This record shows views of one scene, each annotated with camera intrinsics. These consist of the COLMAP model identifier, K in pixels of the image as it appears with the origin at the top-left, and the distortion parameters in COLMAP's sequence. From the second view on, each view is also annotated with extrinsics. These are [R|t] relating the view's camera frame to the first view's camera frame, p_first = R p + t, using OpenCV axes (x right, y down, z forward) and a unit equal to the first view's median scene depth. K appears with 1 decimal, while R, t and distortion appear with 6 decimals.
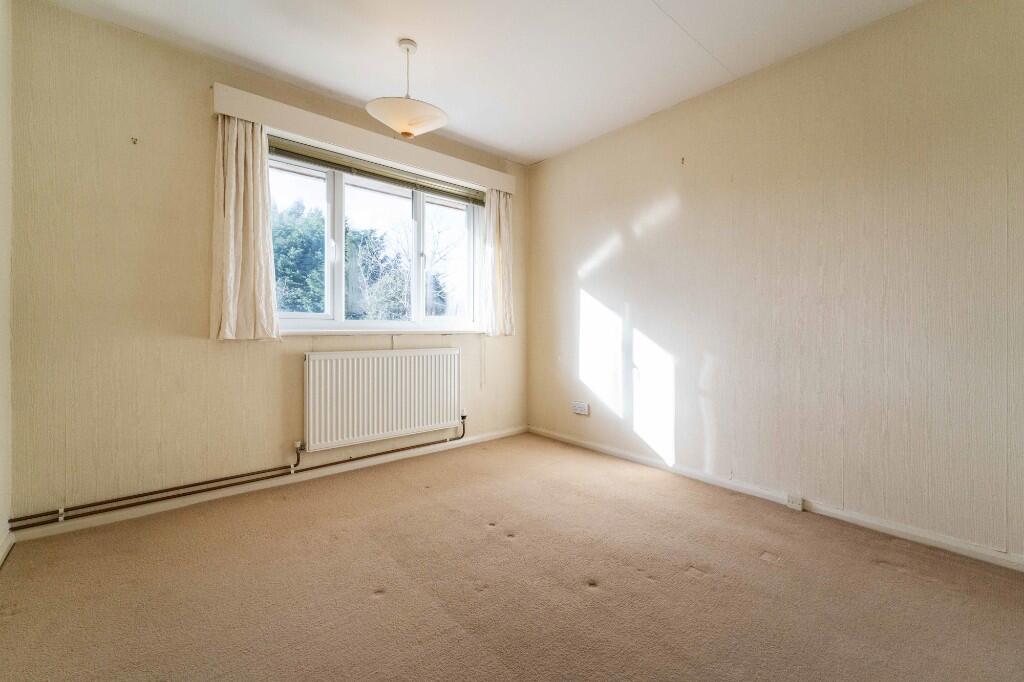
lens RADIAL K [[424.1, 0, 515.1], [0, 424.1, 317.2], [0, 0, 1]] dist [0.010115, -0.001465]
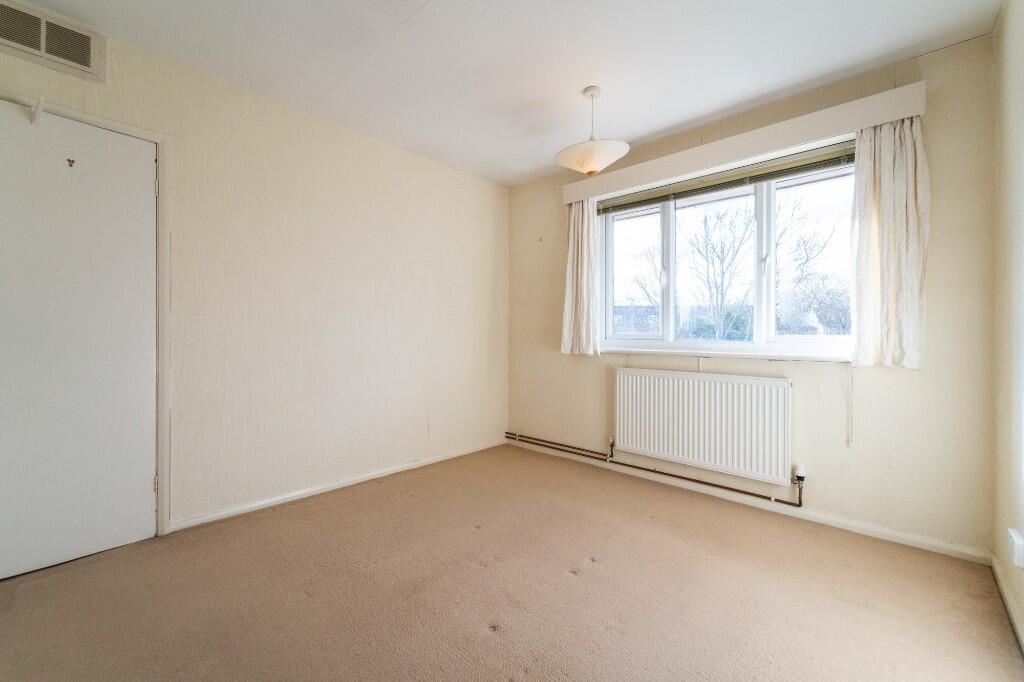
lens RADIAL K [[424.1, 0, 513.3], [0, 424.1, 338.8], [0, 0, 1]] dist [0.010115, -0.001465]
pose [[0.105302, -0.007534, -0.994412, 0.597924], [0.002087, 0.999971, -0.007356, 0.008313], [0.994438, -0.001301, 0.105314, 0.497488]]
